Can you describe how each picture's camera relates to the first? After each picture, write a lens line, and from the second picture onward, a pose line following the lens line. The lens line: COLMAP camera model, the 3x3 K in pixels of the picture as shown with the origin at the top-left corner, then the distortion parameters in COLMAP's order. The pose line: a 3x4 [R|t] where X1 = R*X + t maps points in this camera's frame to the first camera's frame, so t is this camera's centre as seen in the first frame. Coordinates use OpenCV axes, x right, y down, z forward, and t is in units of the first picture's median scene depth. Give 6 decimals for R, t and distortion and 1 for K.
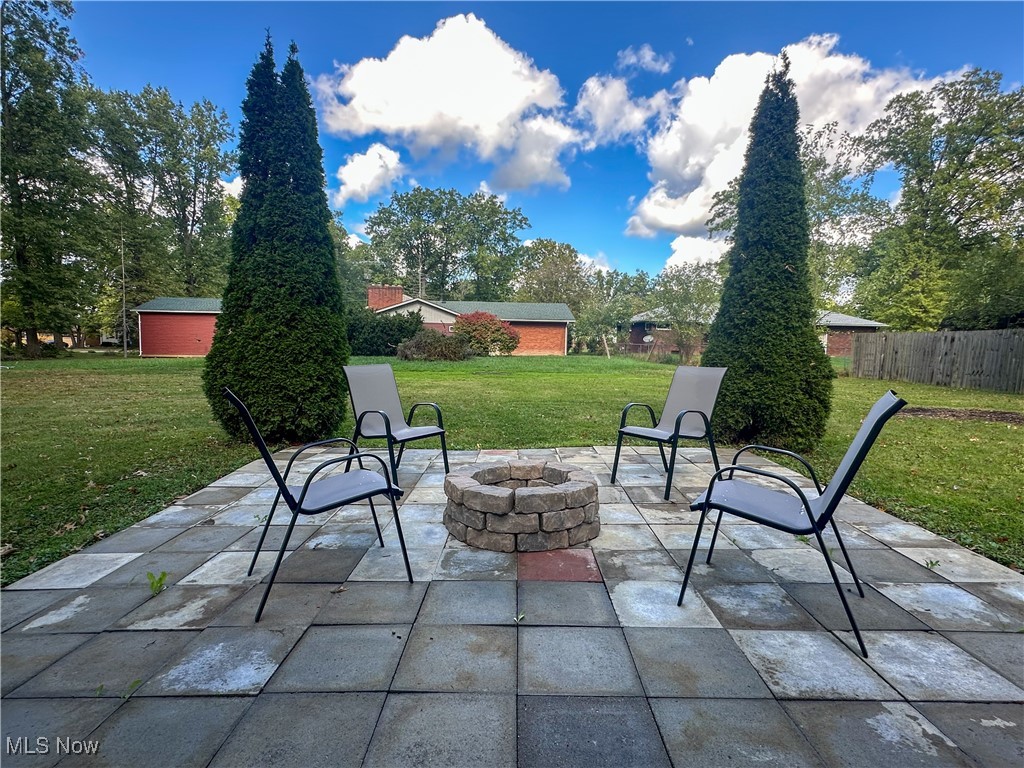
lens RADIAL K [[523.7, 0, 512.0], [0, 523.7, 384.0], [0, 0, 1]] dist [-0.000076, -0.000670]
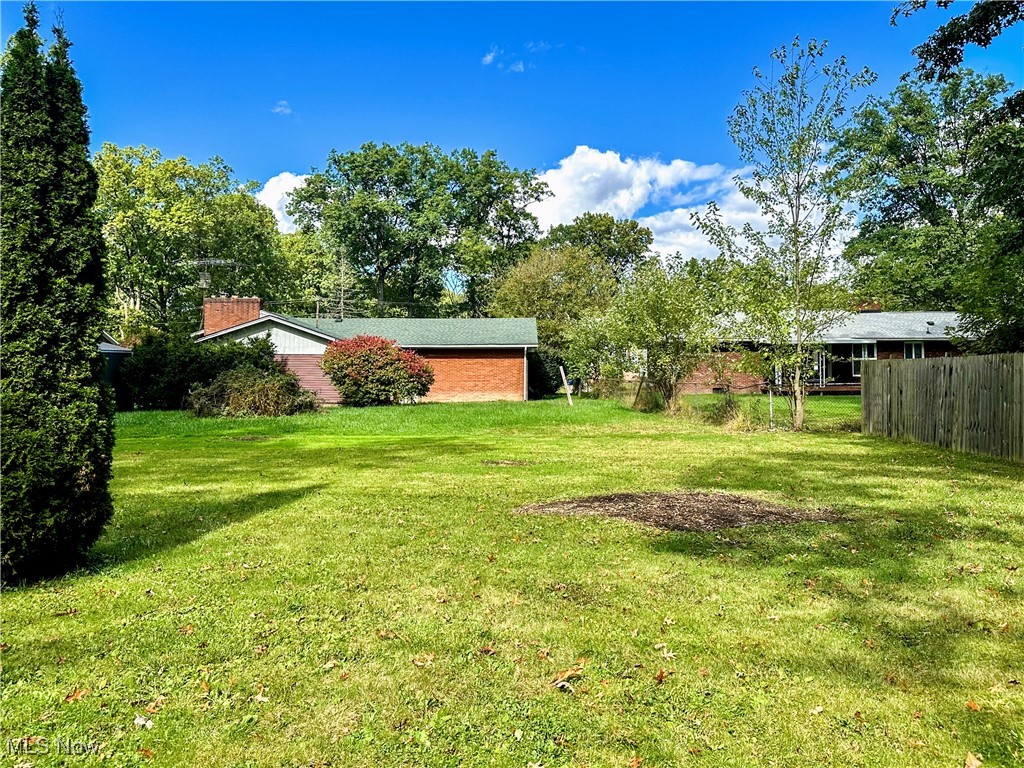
lens RADIAL K [[843.2, 0, 569.8], [0, 843.2, 325.1], [0, 0, 1]] dist [0.066487, -0.086760]
pose [[0.998980, -0.023706, -0.038420, 1.529011], [0.018246, 0.990445, -0.136693, -0.034635], [0.041294, 0.135853, 0.989868, -0.061122]]
